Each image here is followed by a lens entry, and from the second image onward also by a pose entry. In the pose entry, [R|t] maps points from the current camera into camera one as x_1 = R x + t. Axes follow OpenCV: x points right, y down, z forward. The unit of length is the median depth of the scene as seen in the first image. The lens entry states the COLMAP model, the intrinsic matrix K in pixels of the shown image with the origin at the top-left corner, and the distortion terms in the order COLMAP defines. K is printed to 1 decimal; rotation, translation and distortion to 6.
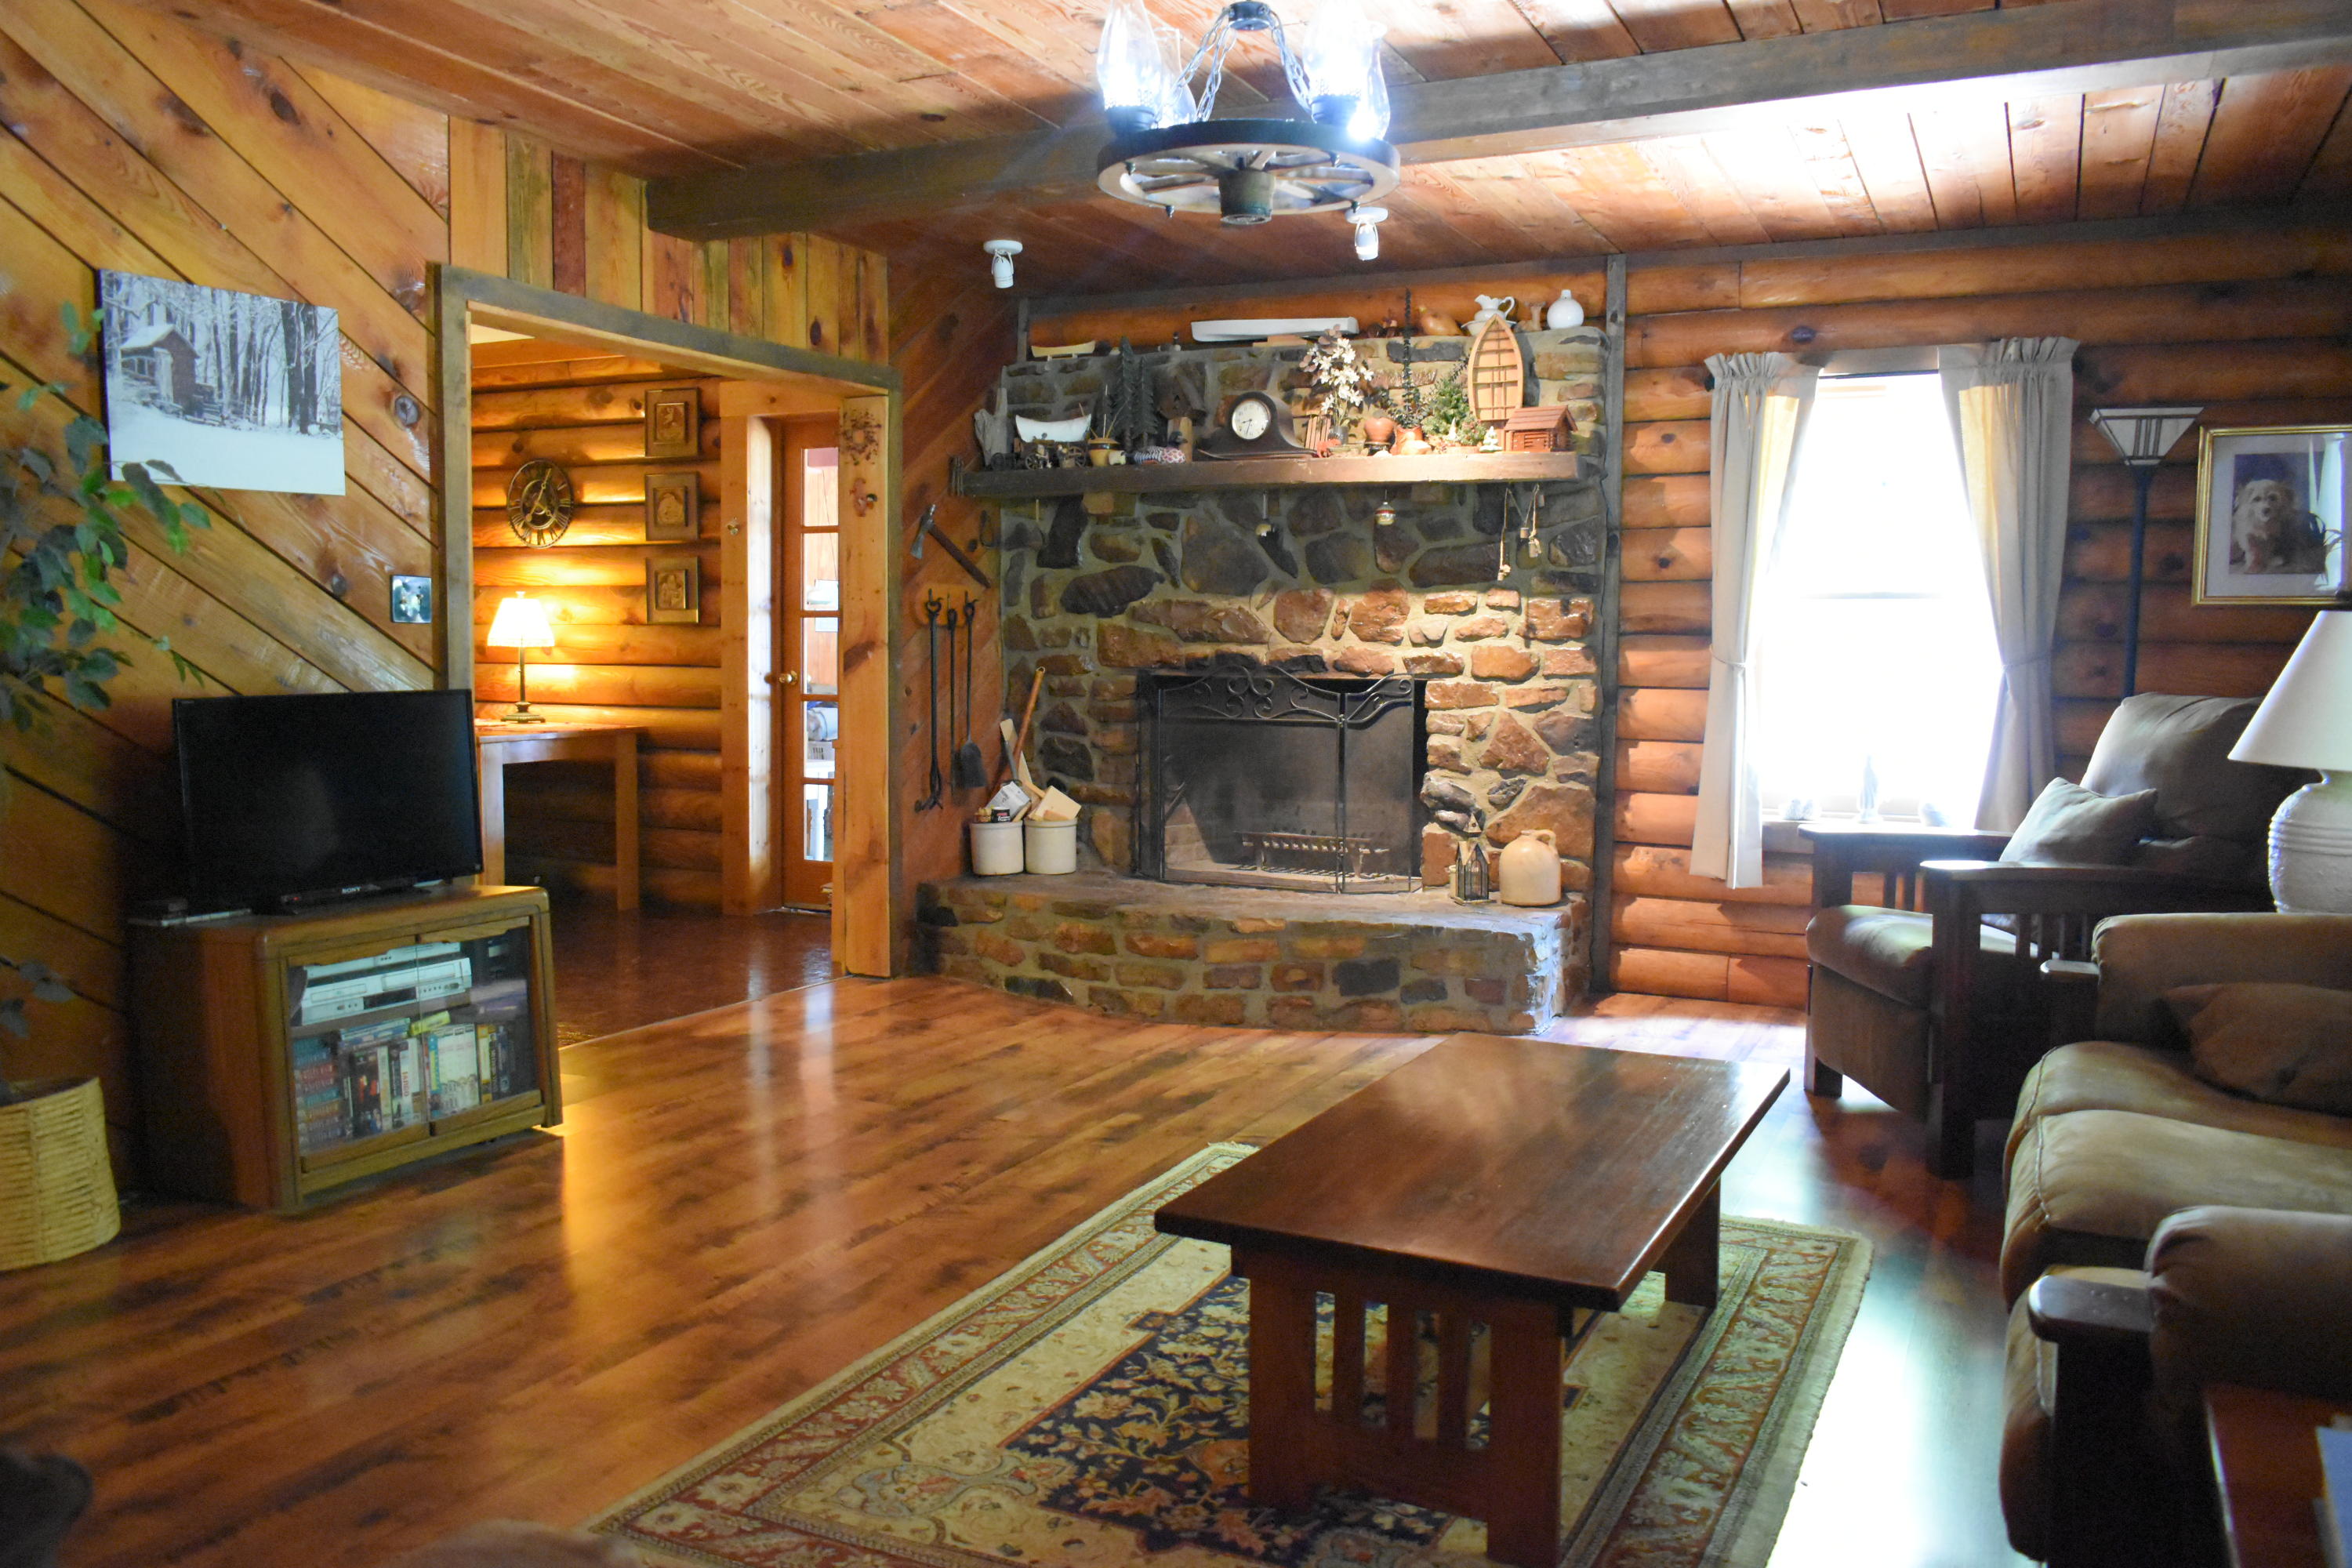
lens RADIAL K [[1788.5, 0, 1181.2], [0, 1788.5, 785.7], [0, 0, 1]] dist [-0.025042, 0.014627]
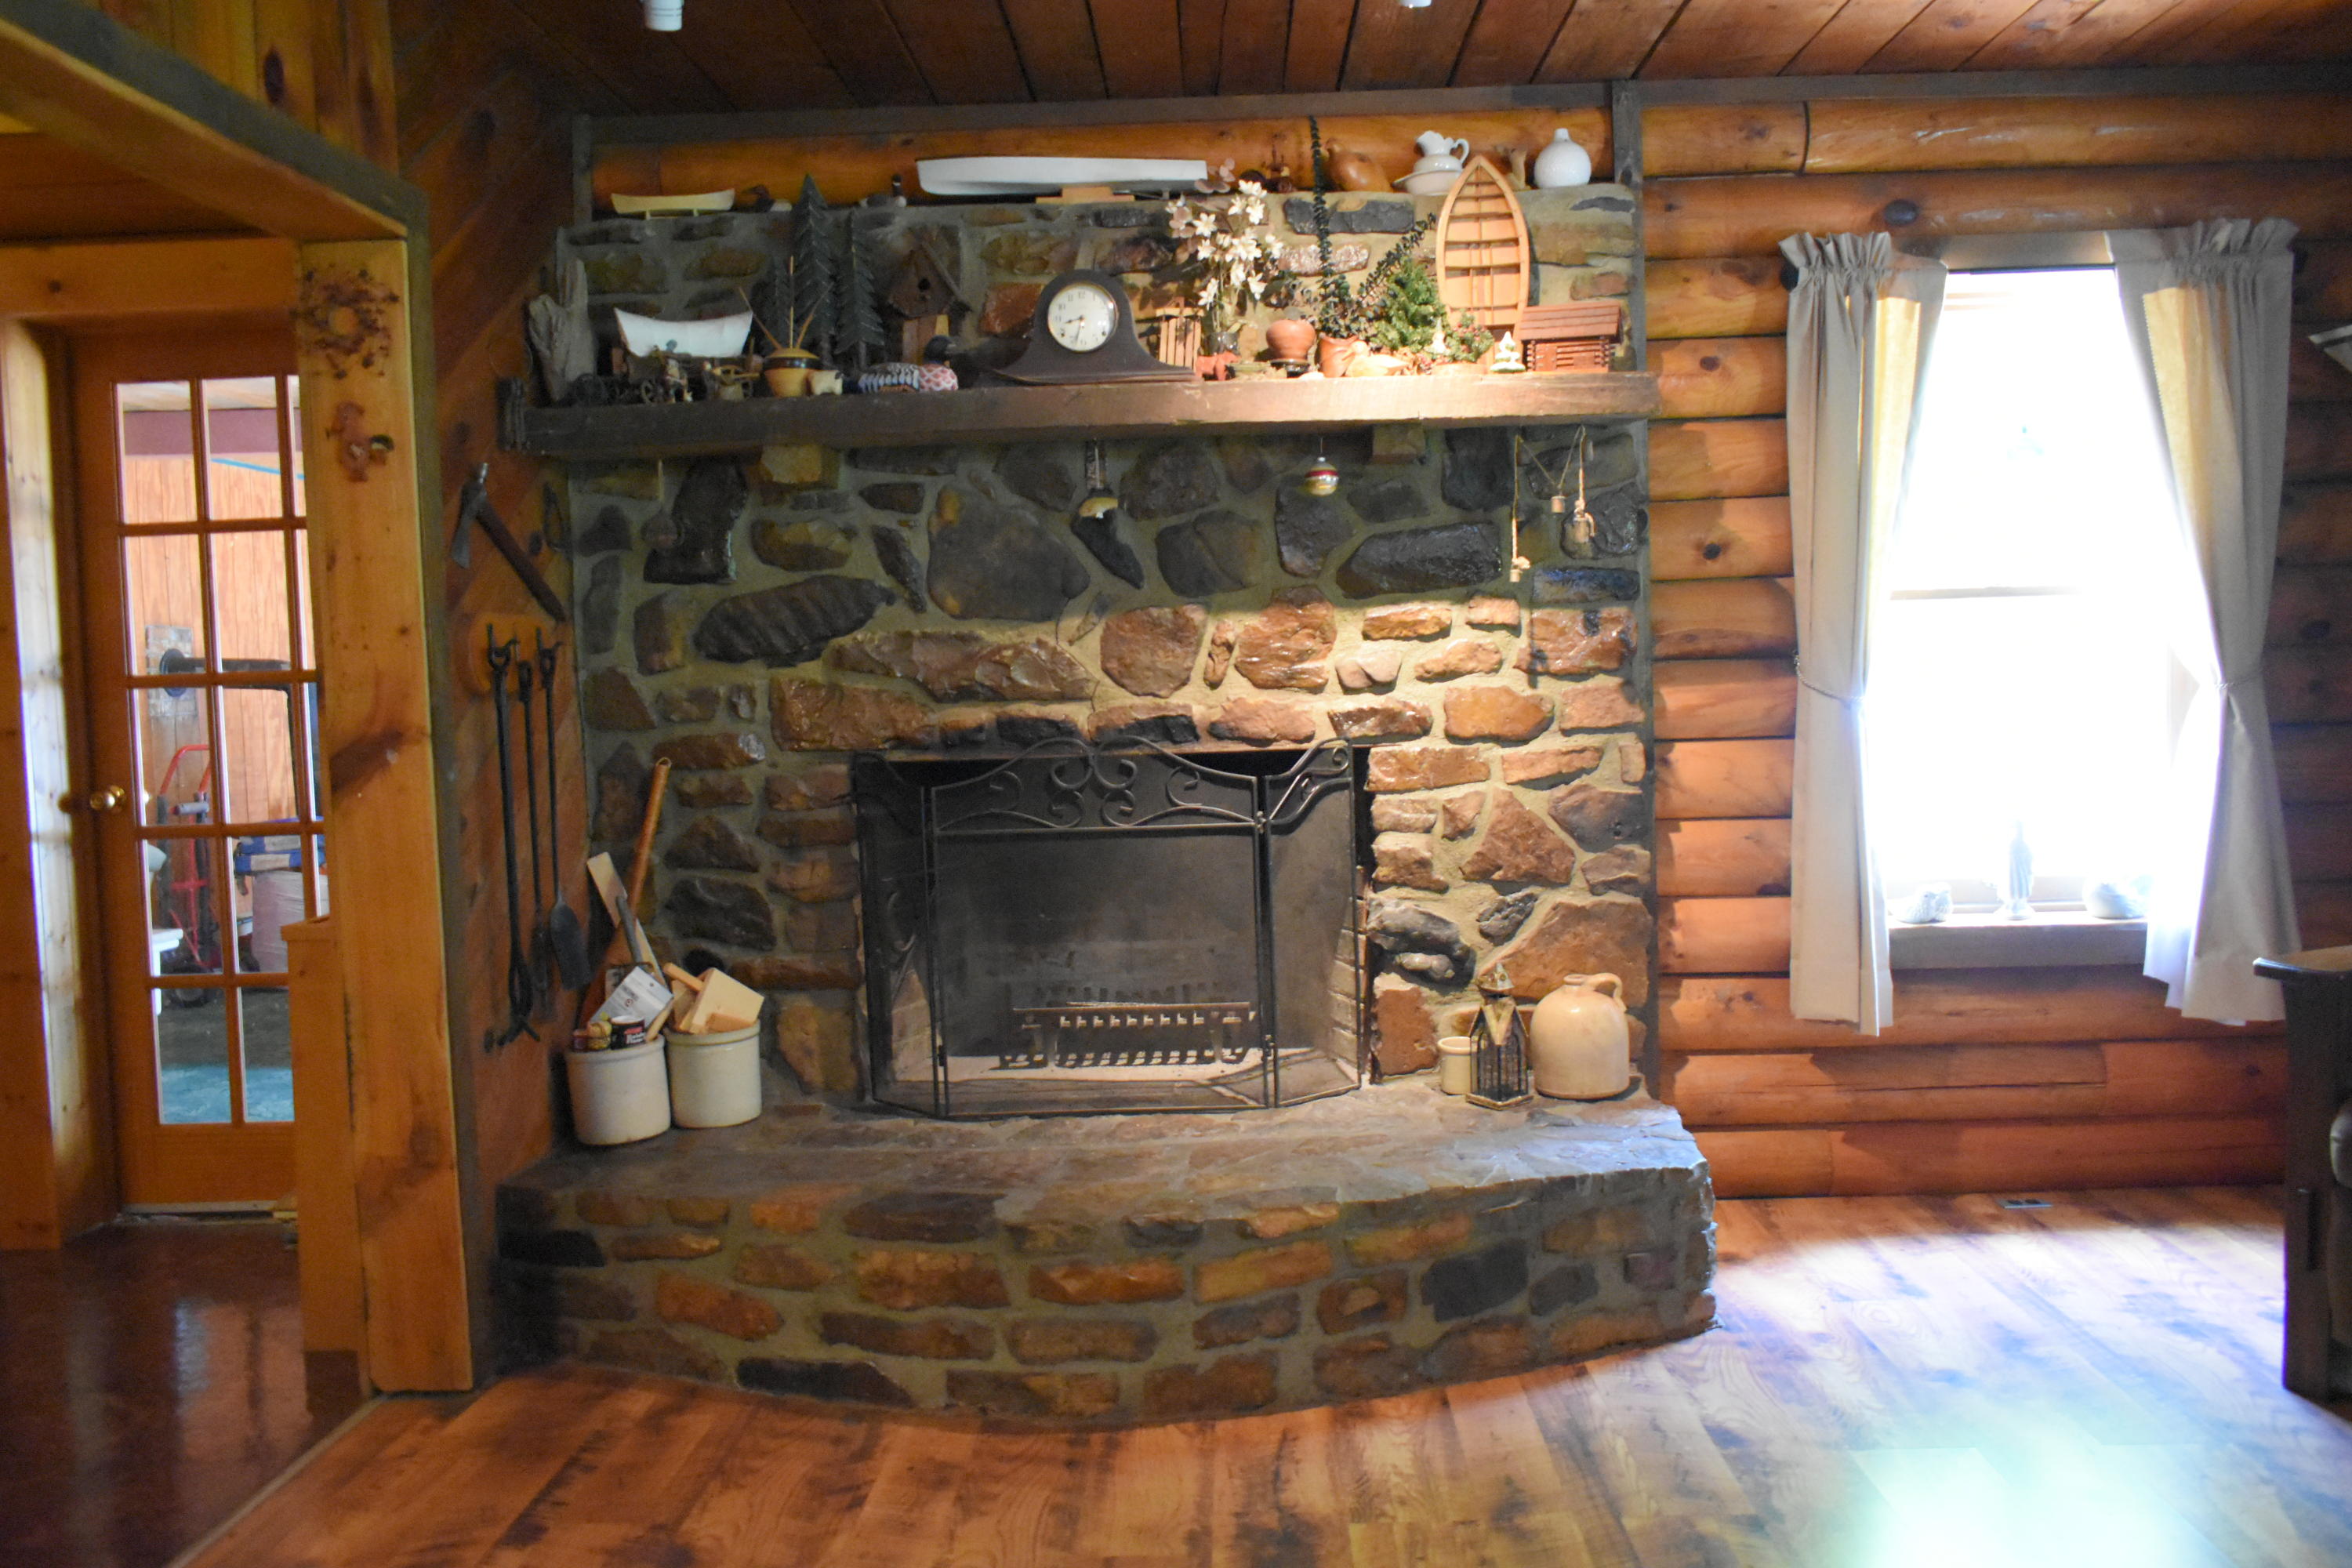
lens RADIAL K [[1788.5, 0, 1168.3], [0, 1788.5, 786.6], [0, 0, 1]] dist [-0.025042, 0.014627]
pose [[0.910471, -0.064746, 0.408473, -0.187155], [0.073416, 0.997286, -0.005564, -0.048301], [-0.407004, 0.035054, 0.912753, 0.474434]]
